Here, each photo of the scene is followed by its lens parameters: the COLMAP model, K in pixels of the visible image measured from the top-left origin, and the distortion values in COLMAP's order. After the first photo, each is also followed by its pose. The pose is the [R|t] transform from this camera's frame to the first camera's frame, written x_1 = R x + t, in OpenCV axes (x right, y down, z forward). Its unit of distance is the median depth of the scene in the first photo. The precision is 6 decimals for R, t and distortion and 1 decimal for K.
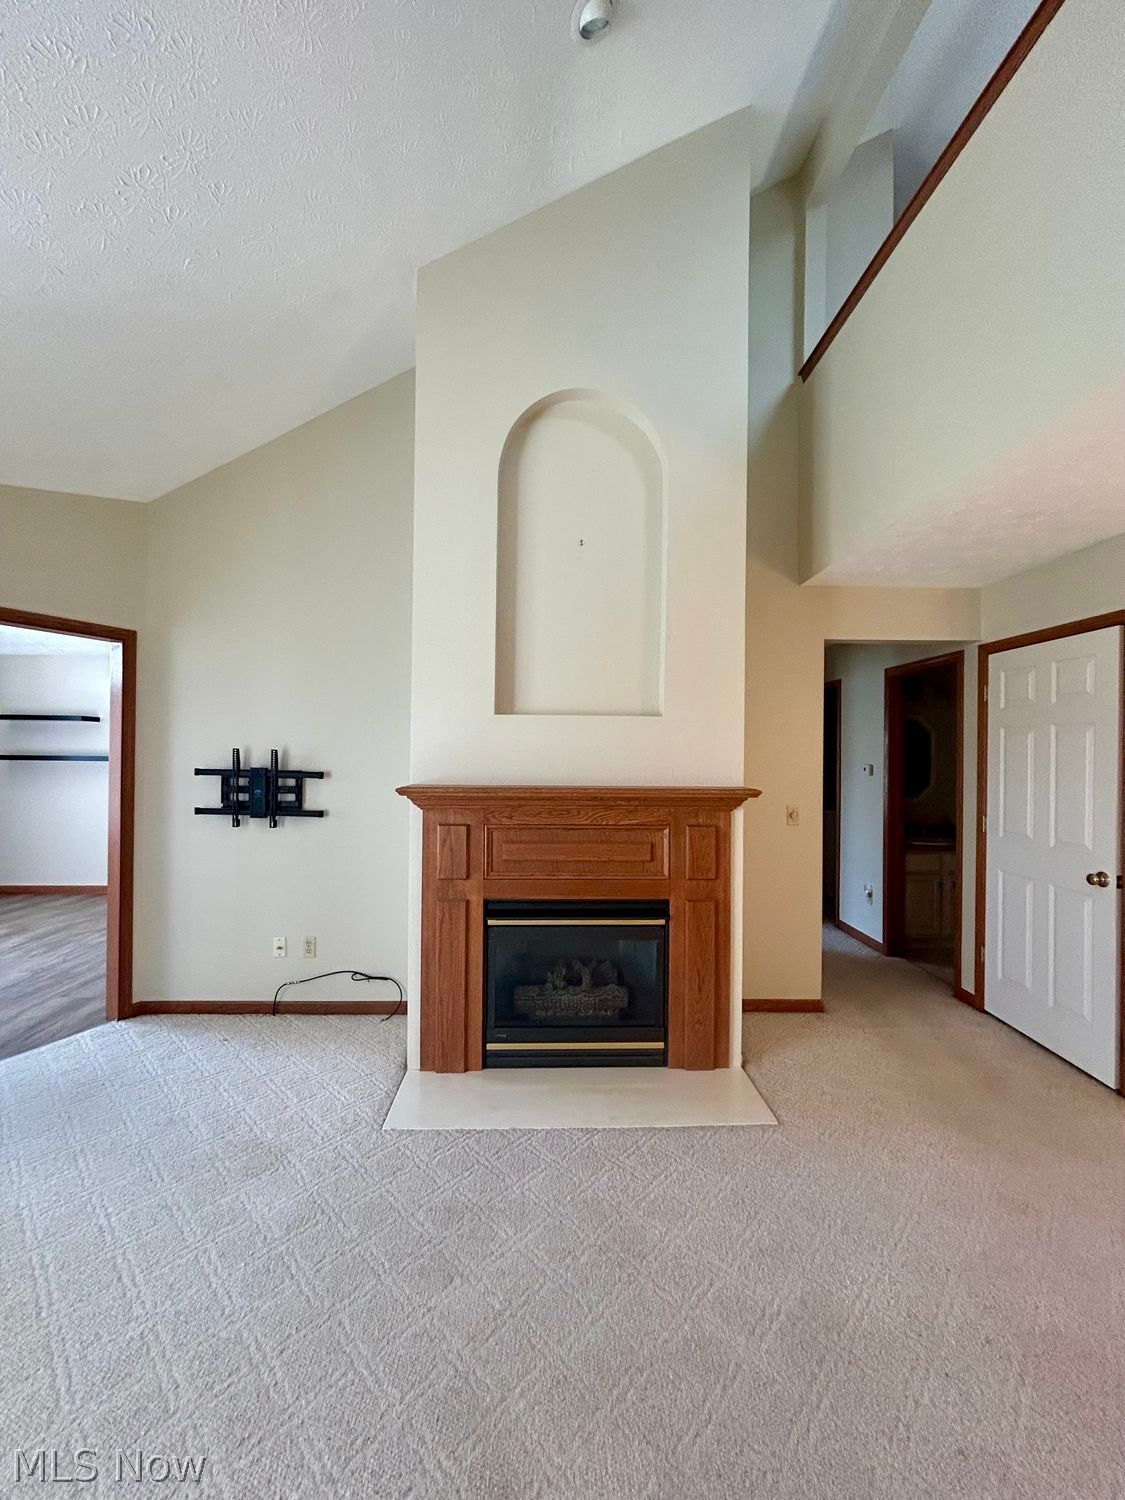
lens RADIAL K [[605.7, 0, 562.5], [0, 605.7, 750.0], [0, 0, 1]] dist [0.000485, 0.000499]
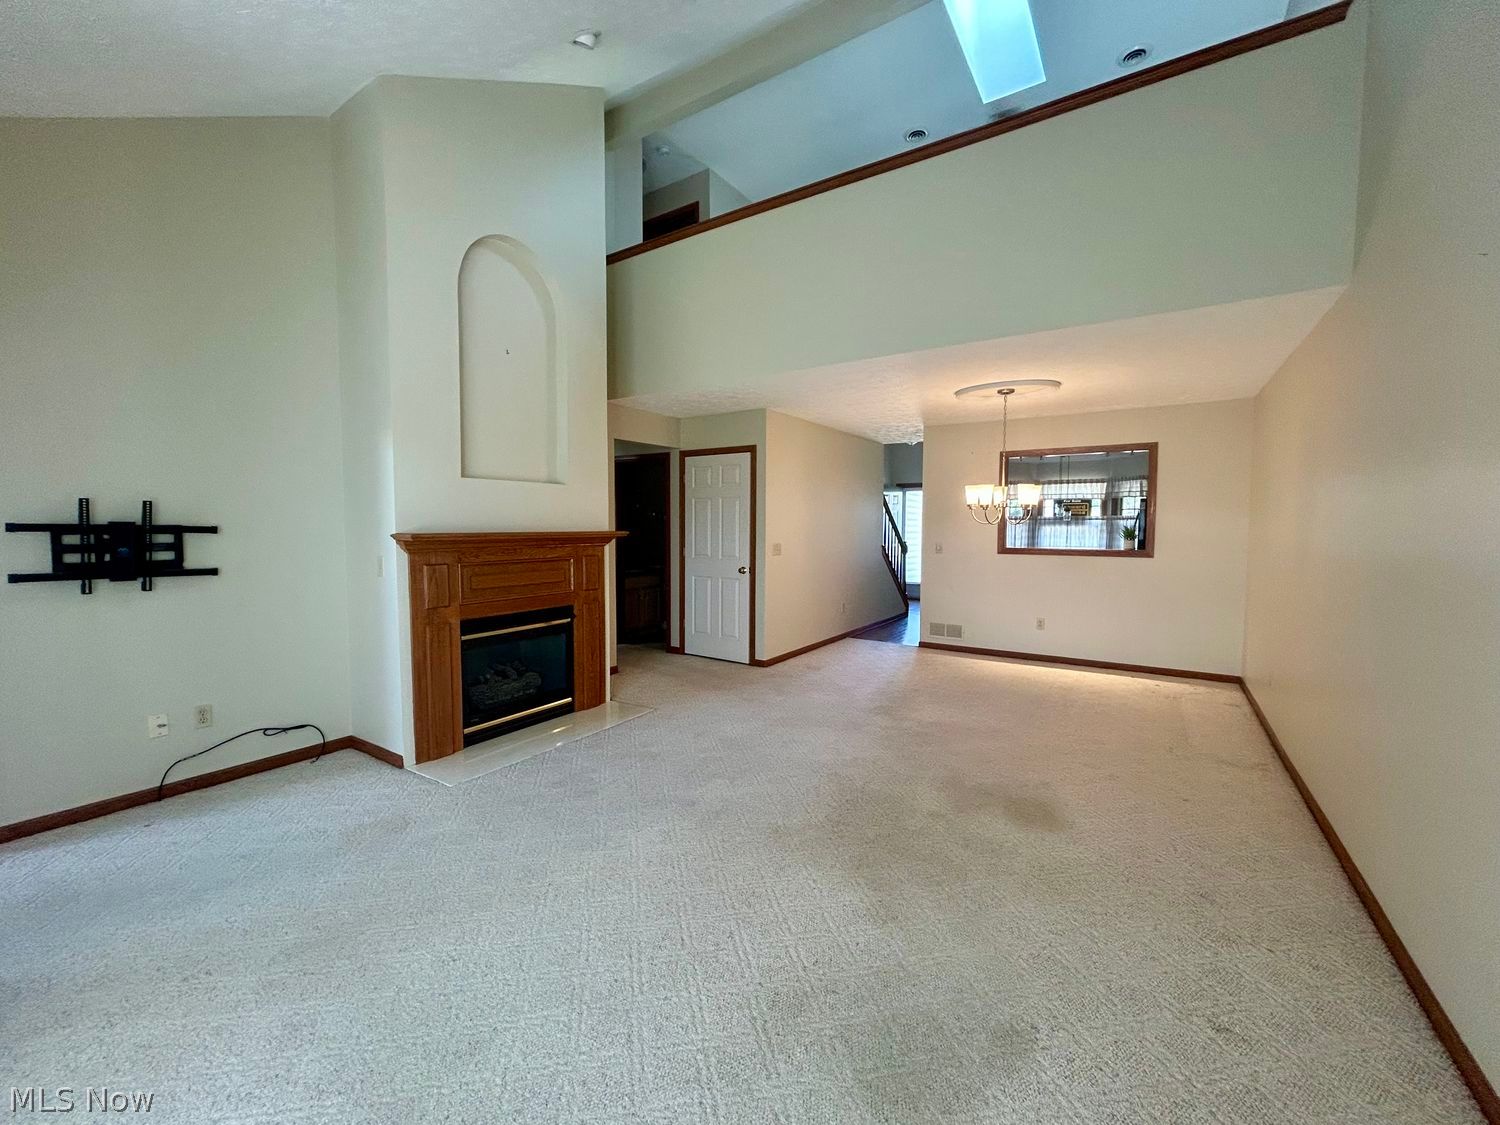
lens RADIAL K [[605.7, 0, 748.6], [0, 605.7, 560.3], [0, 0, 1]] dist [0.000485, 0.000499]
pose [[0.577886, -0.056475, 0.814161, -0.797930], [-0.003168, 0.997440, 0.071437, 0.022644], [-0.816112, -0.043862, 0.576227, -0.237354]]
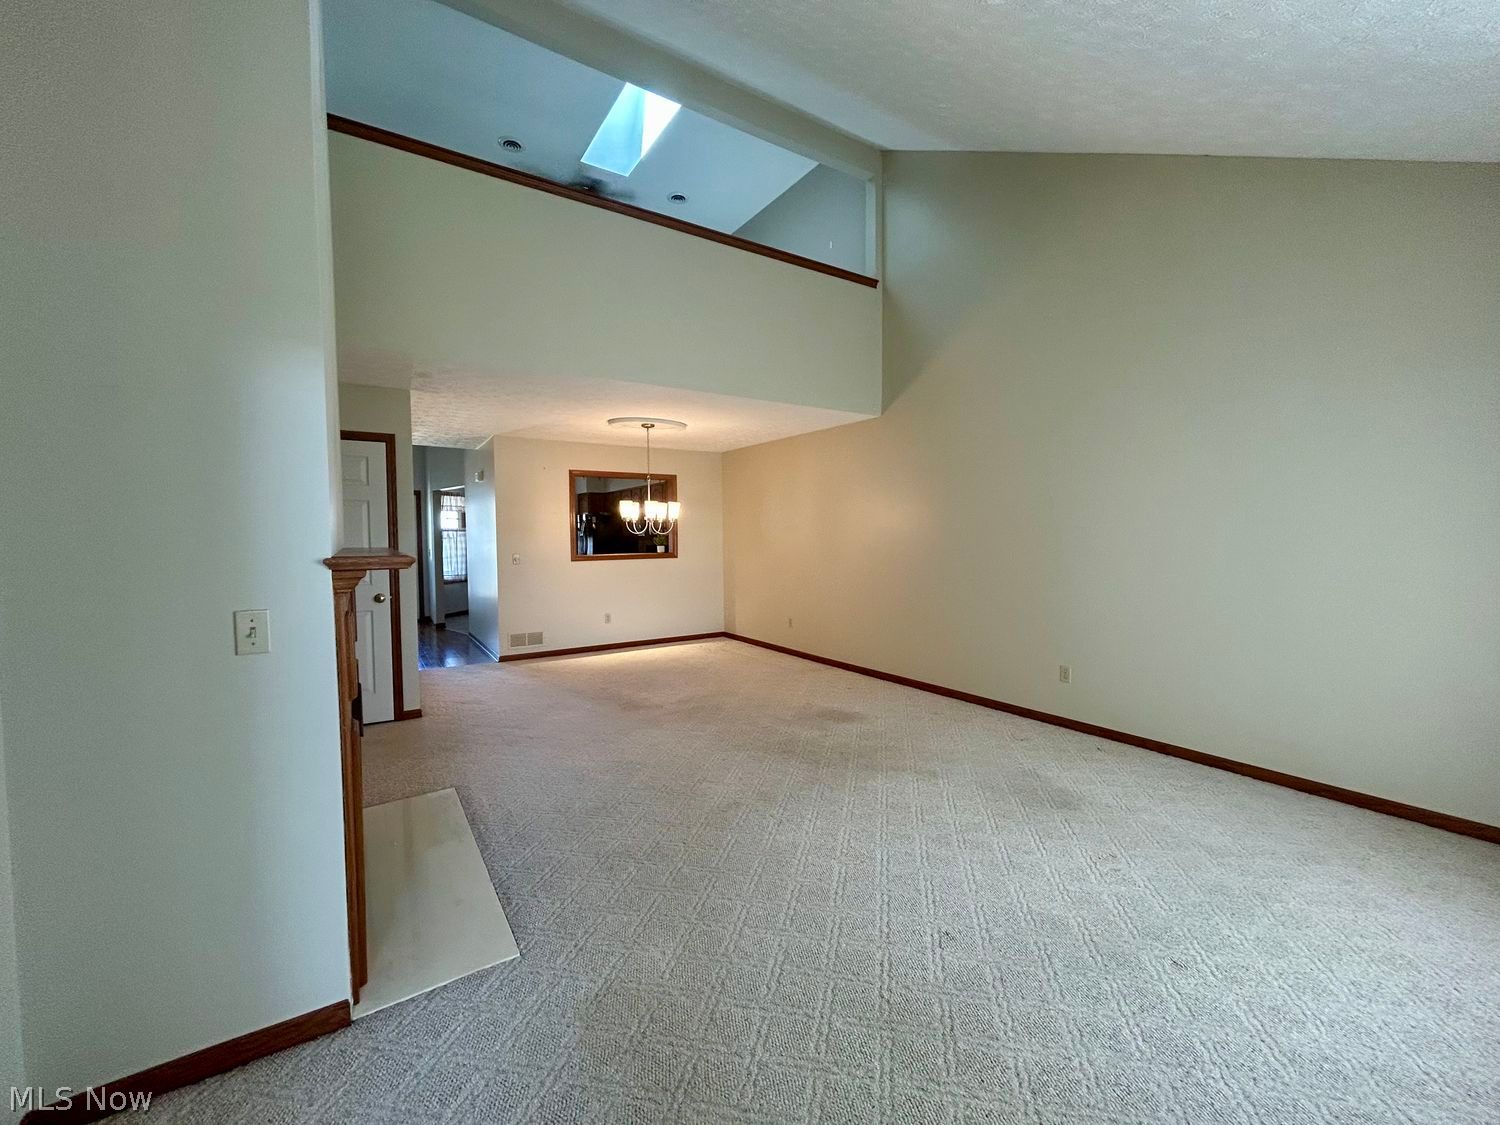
lens RADIAL K [[597.1, 0, 750.0], [0, 597.1, 562.5], [0, 0, 1]] dist [0.000723, 0.000109]
pose [[-0.514951, -0.044224, 0.856078, -0.924064], [-0.002634, 0.998745, 0.050009, 0.033760], [-0.857216, 0.023498, -0.514421, 0.914626]]
